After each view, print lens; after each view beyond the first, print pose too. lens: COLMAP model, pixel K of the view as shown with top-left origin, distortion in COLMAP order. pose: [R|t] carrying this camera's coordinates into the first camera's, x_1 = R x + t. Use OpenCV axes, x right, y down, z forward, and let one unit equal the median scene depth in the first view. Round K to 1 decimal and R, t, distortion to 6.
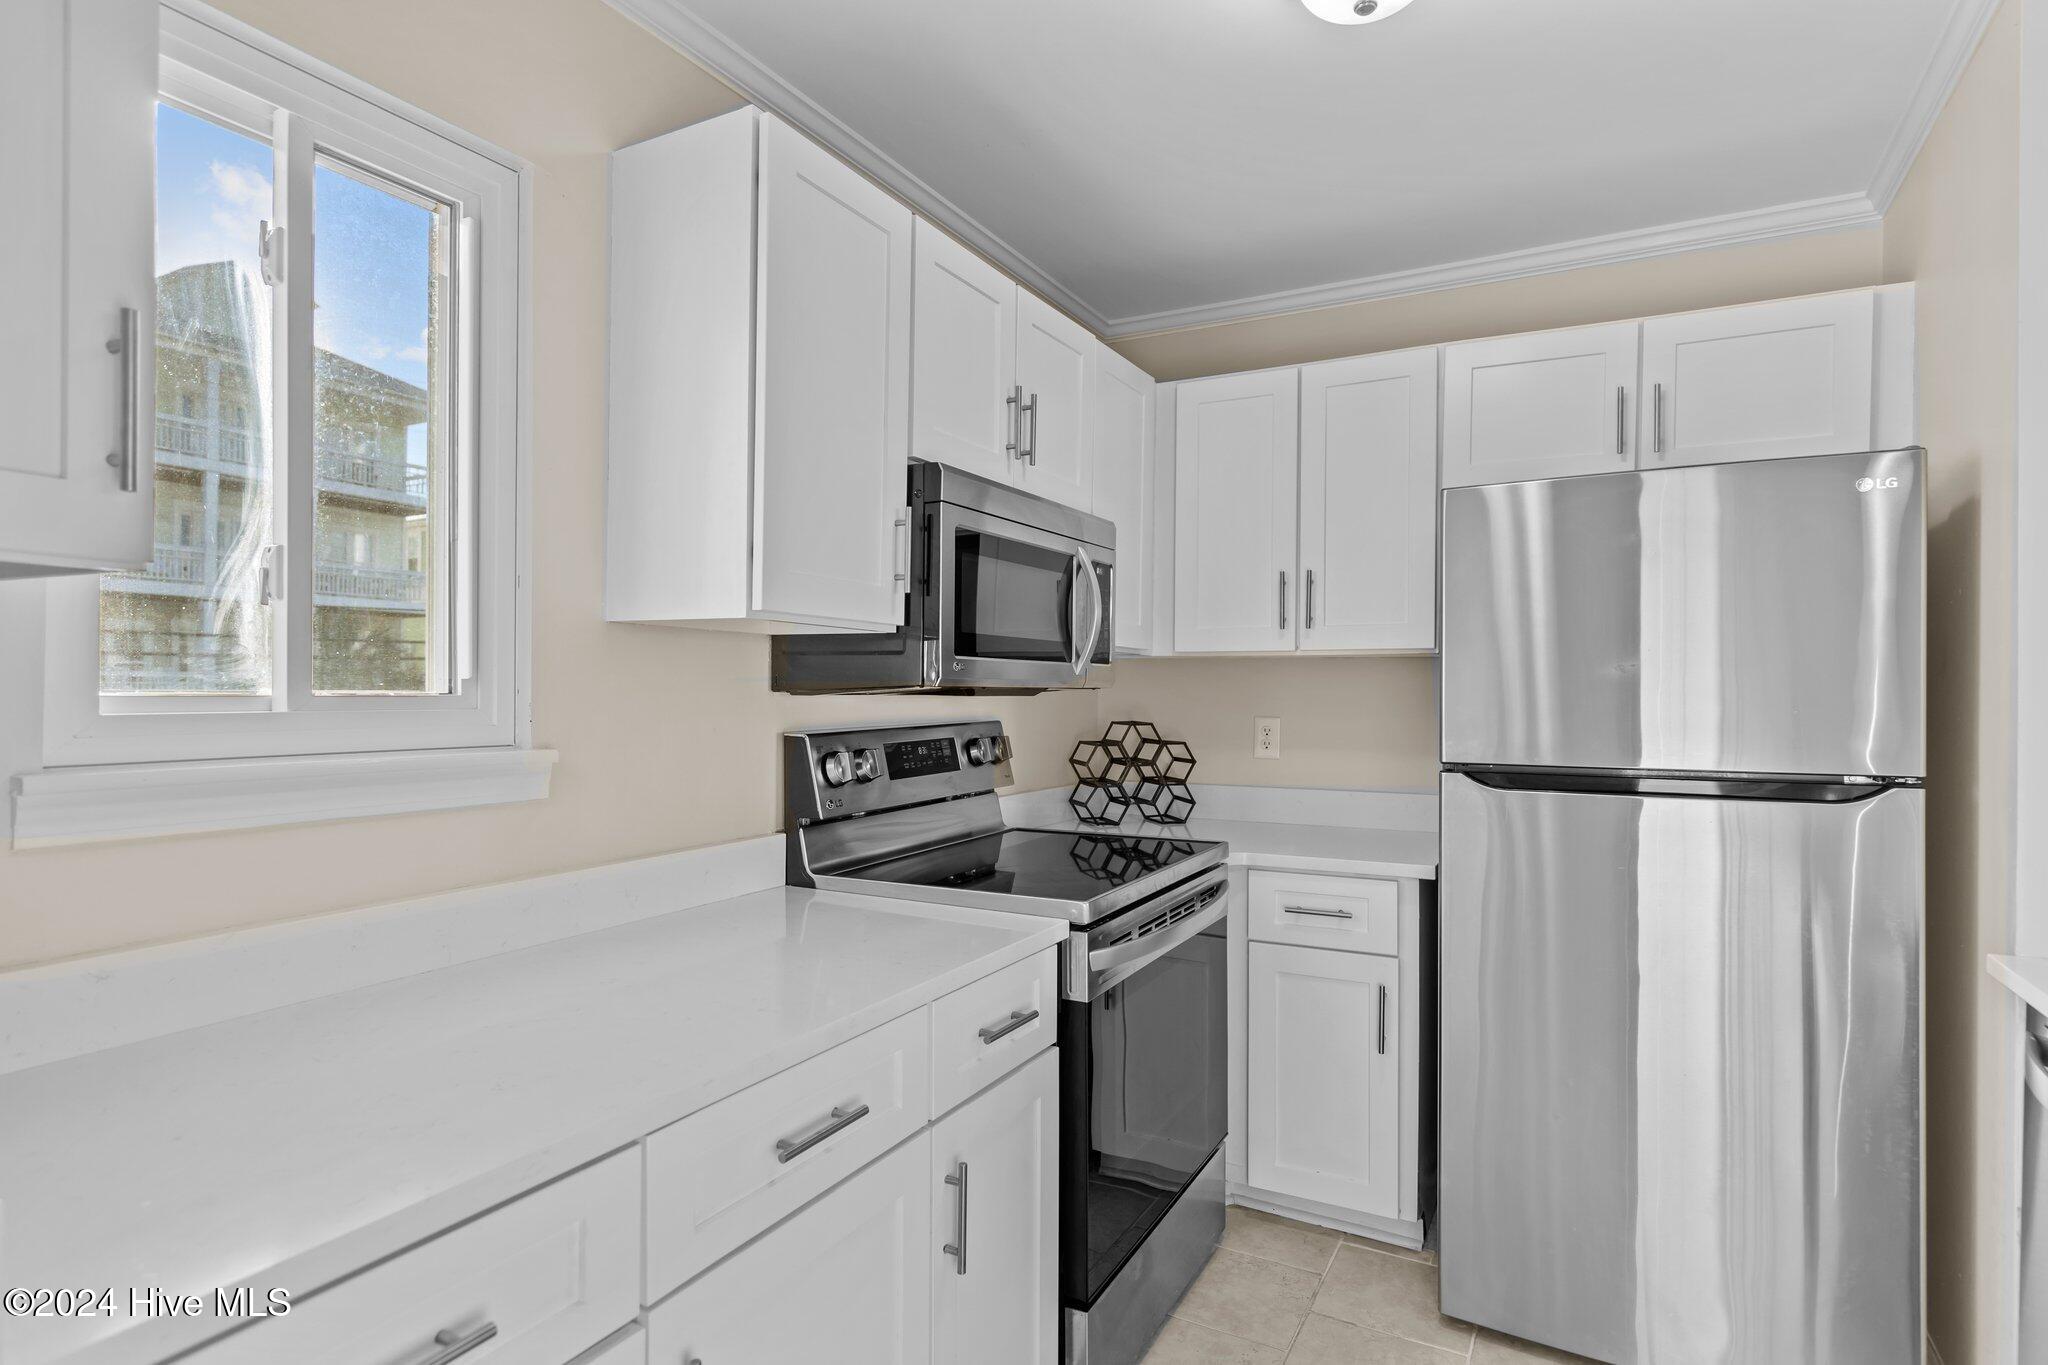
lens RADIAL K [[1071.0, 0, 1023.2], [0, 1071.0, 699.6], [0, 0, 1]] dist [0.005591, 0.001552]
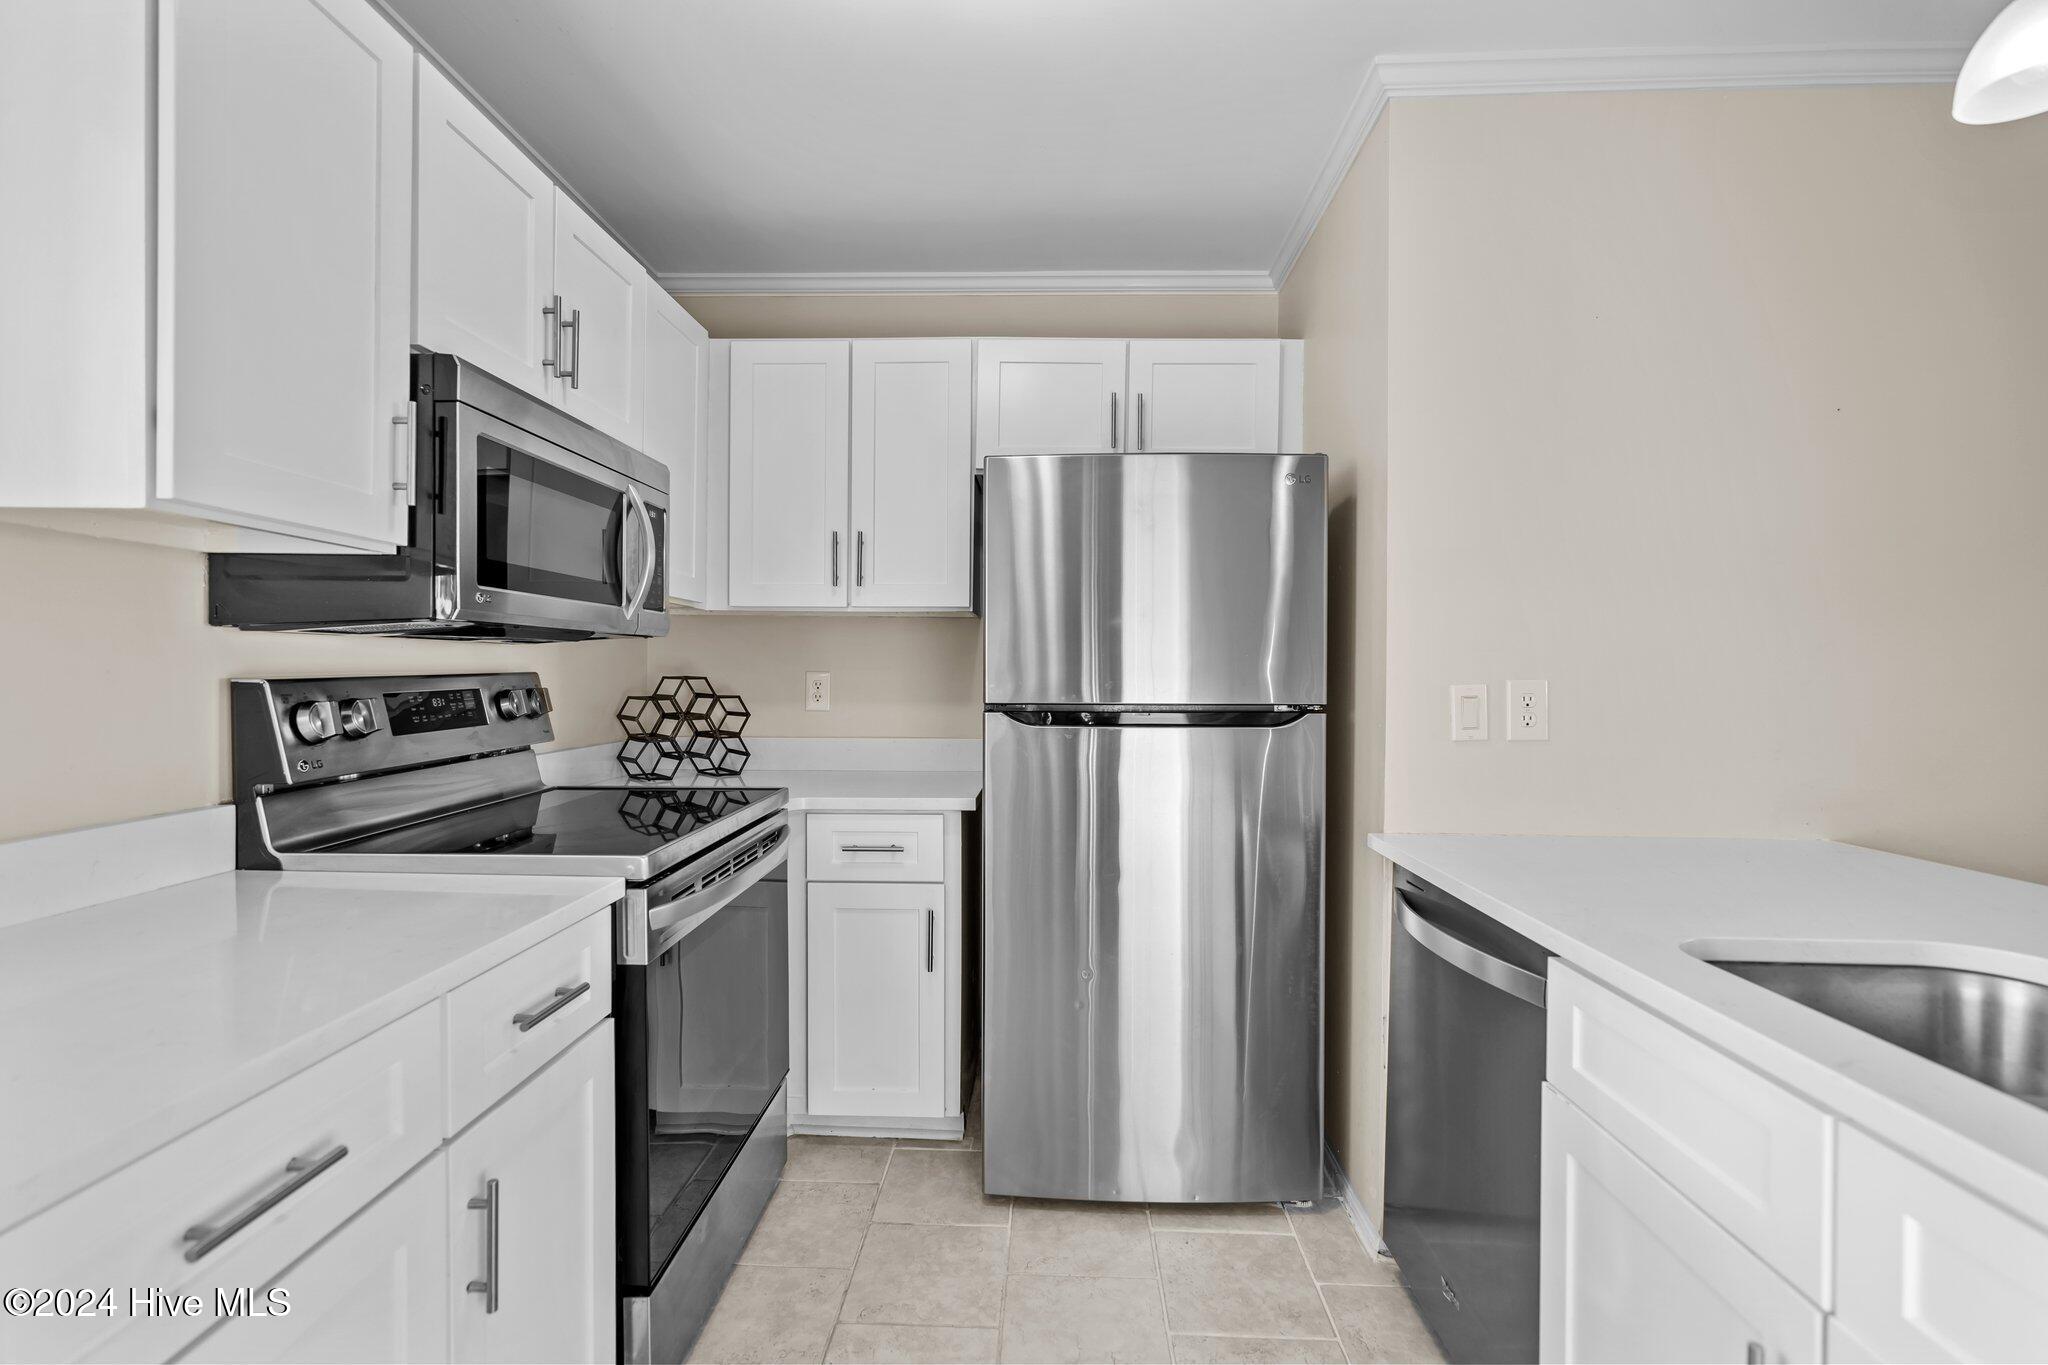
lens RADIAL K [[920.7, 0, 1017.5], [0, 920.7, 685.9], [0, 0, 1]] dist [-0.004313, 0.000670]
pose [[0.895608, -0.007033, 0.444788, -0.003662], [0.001869, 0.999926, 0.012049, 0.026791], [-0.444840, -0.009960, 0.895555, 0.120157]]
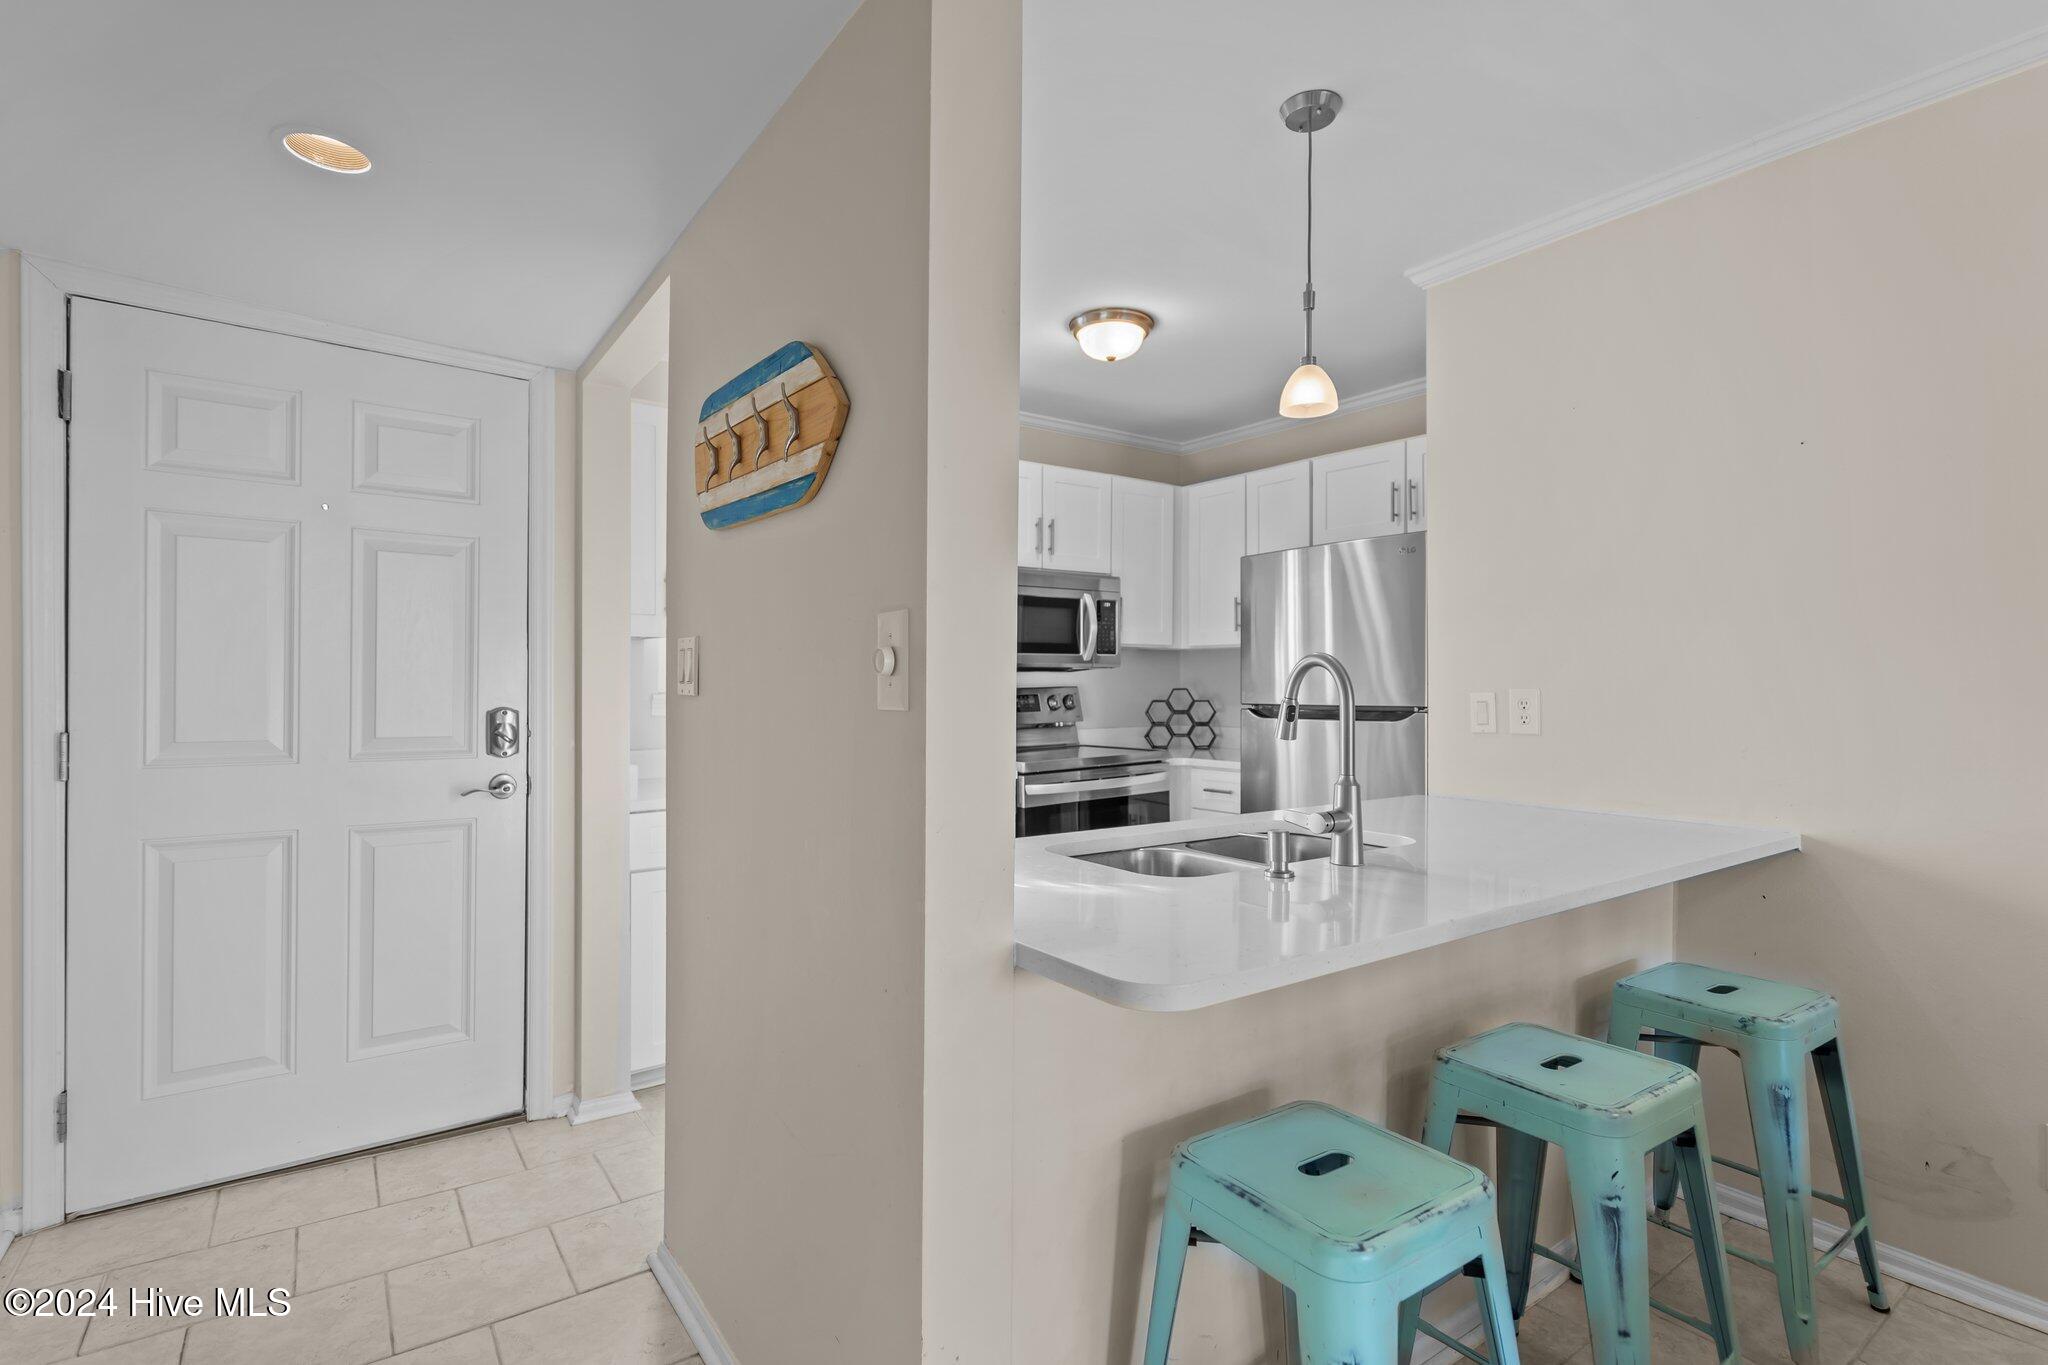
lens RADIAL K [[953.6, 0, 1024.0], [0, 953.6, 682.5], [0, 0, 1]] dist [0.002221, 0.000354]
pose [[0.904490, -0.008541, -0.426408, 0.693145], [0.004710, 0.999939, -0.010038, 0.033363], [0.426468, 0.007071, 0.904475, -0.600179]]
